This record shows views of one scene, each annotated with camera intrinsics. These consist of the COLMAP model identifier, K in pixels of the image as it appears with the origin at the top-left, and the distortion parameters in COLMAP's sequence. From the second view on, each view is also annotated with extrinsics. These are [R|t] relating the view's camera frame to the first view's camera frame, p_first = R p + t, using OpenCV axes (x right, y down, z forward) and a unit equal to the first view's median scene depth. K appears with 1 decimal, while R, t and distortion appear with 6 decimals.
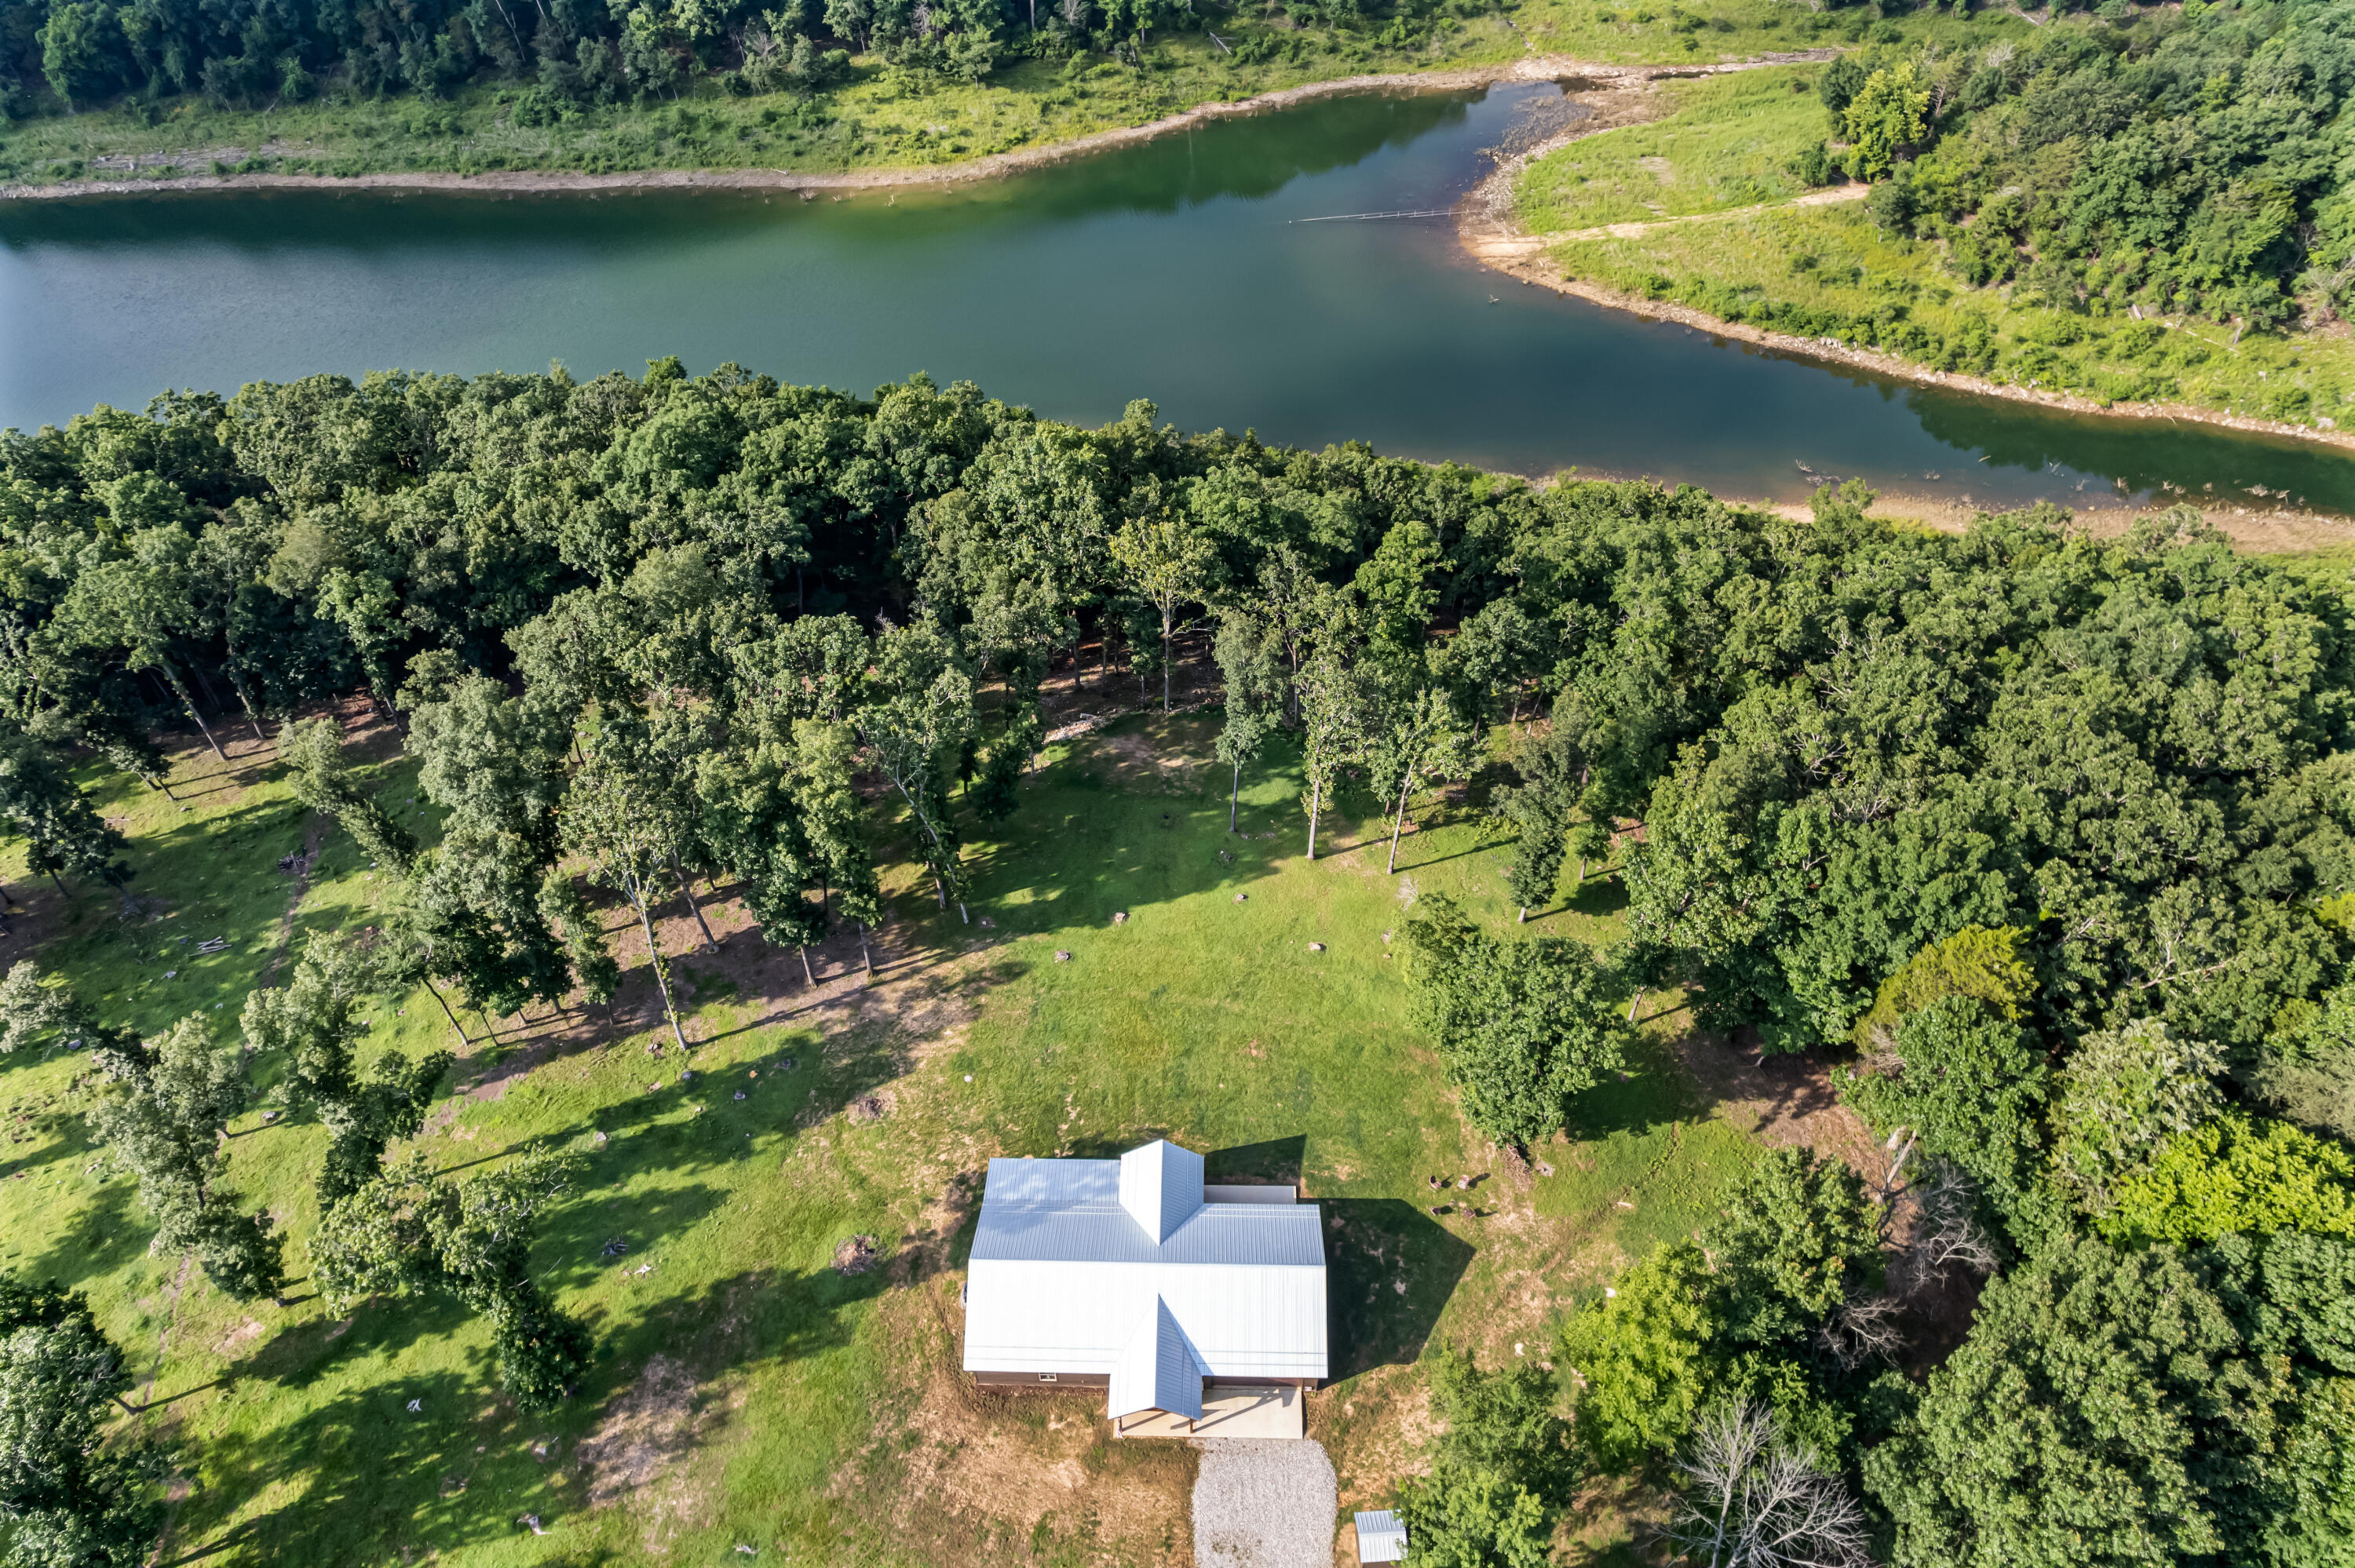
lens RADIAL K [[1502.8, 0, 1164.2], [0, 1502.8, 788.1], [0, 0, 1]] dist [-0.079203, 0.068957]
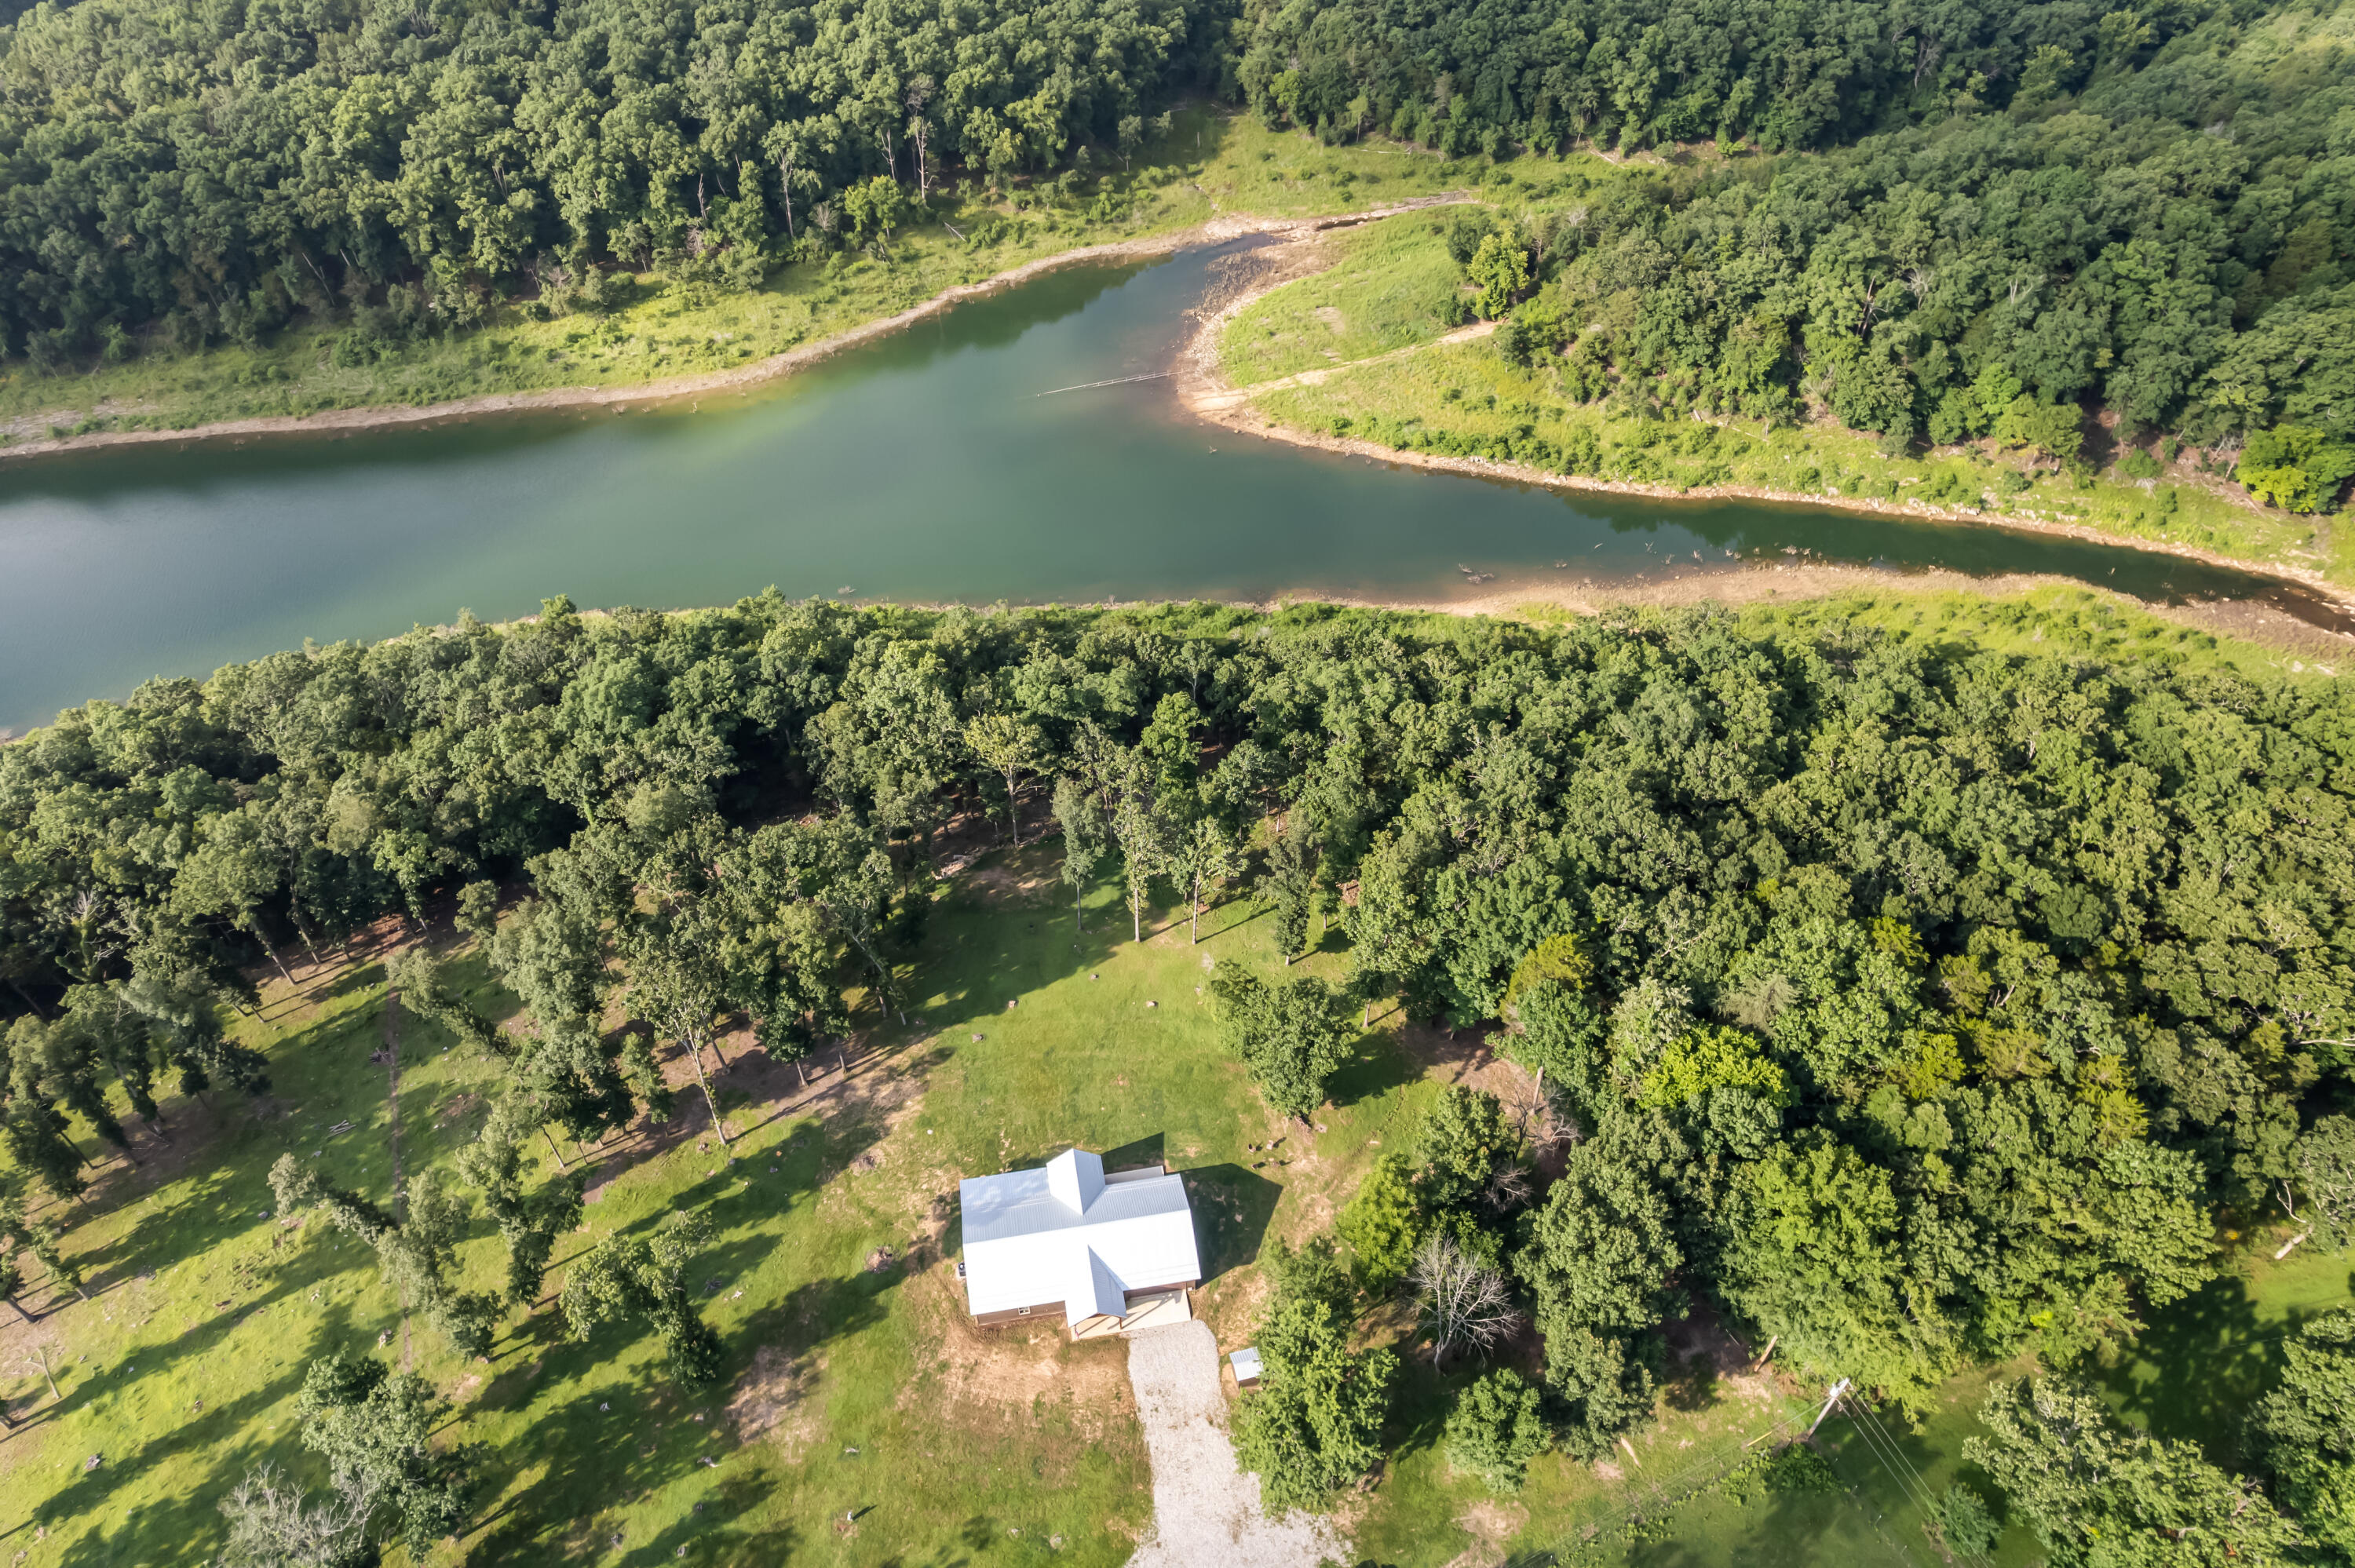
lens RADIAL K [[1502.8, 0, 1164.2], [0, 1502.8, 788.1], [0, 0, 1]] dist [-0.079203, 0.068957]
pose [[0.981089, -0.132760, 0.140850, -0.060339], [0.136256, 0.990554, -0.015428, -0.073868], [-0.137471, 0.034328, 0.989911, -0.425152]]
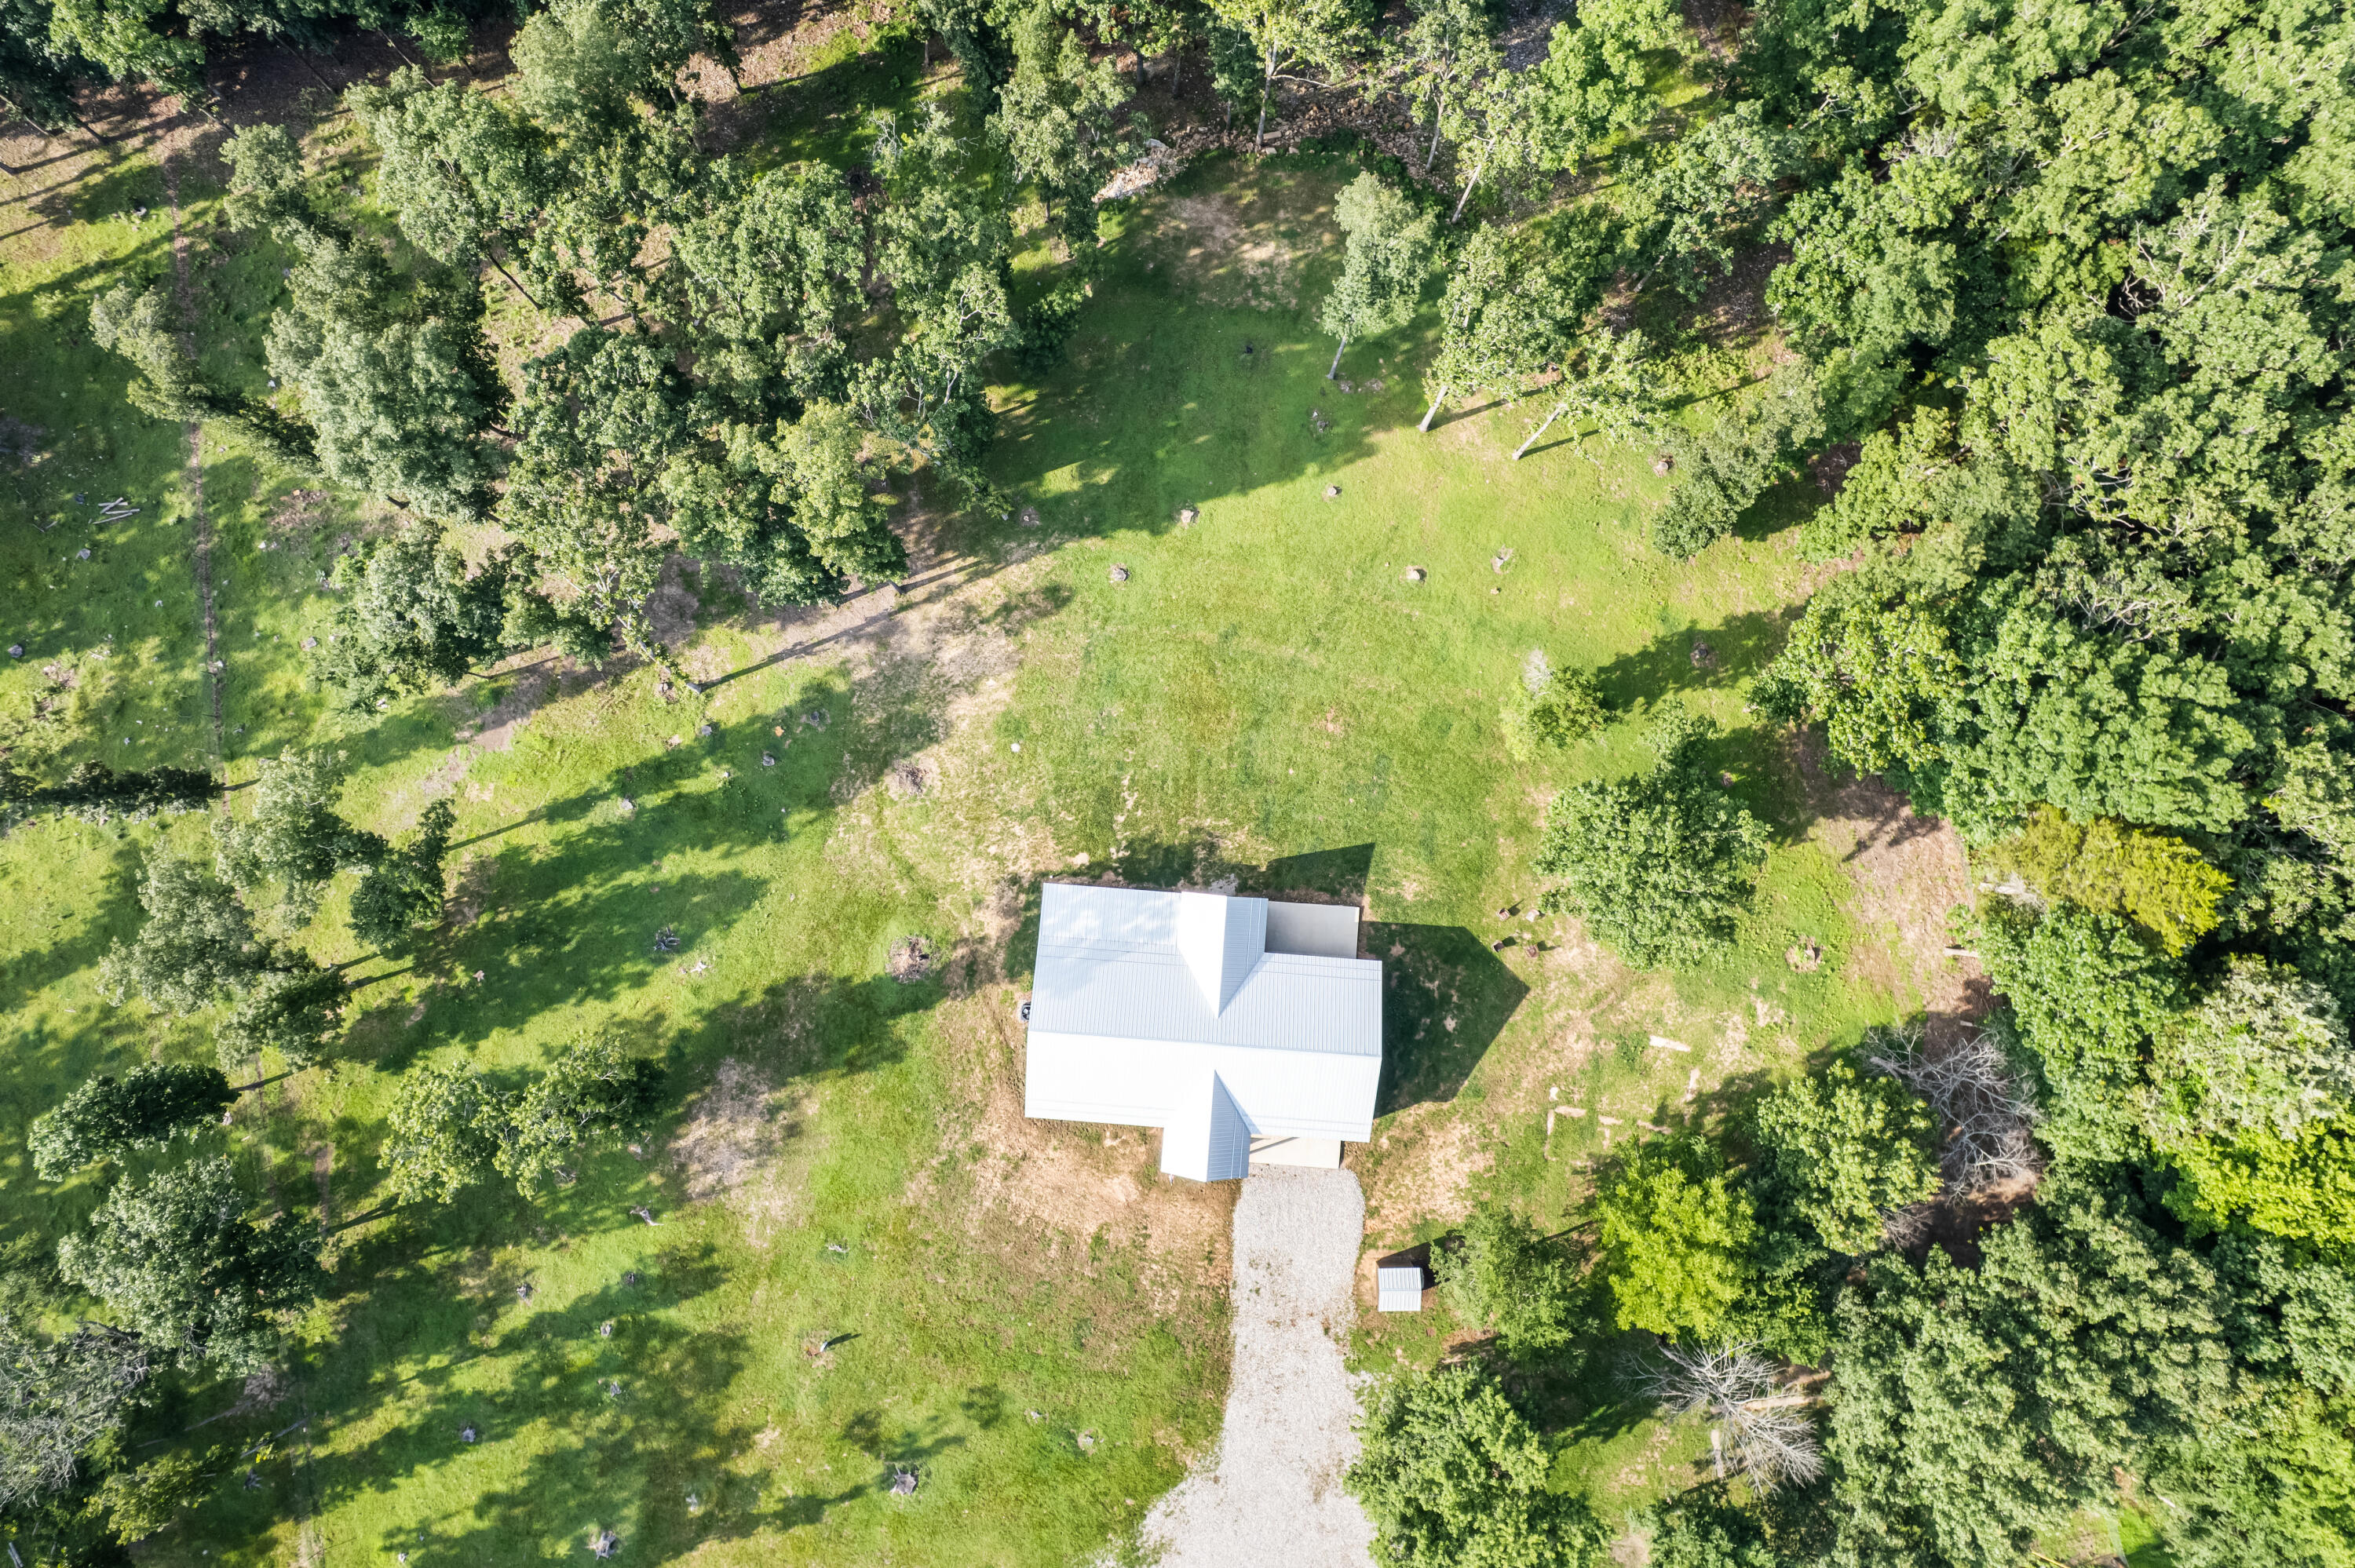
lens RADIAL K [[1502.8, 0, 1164.2], [0, 1502.8, 788.1], [0, 0, 1]] dist [-0.079203, 0.068957]
pose [[0.998694, 0.049640, 0.012099, -0.044348], [-0.044992, 0.742224, 0.668639, -0.358509], [0.024211, -0.668310, 0.743488, 0.270312]]
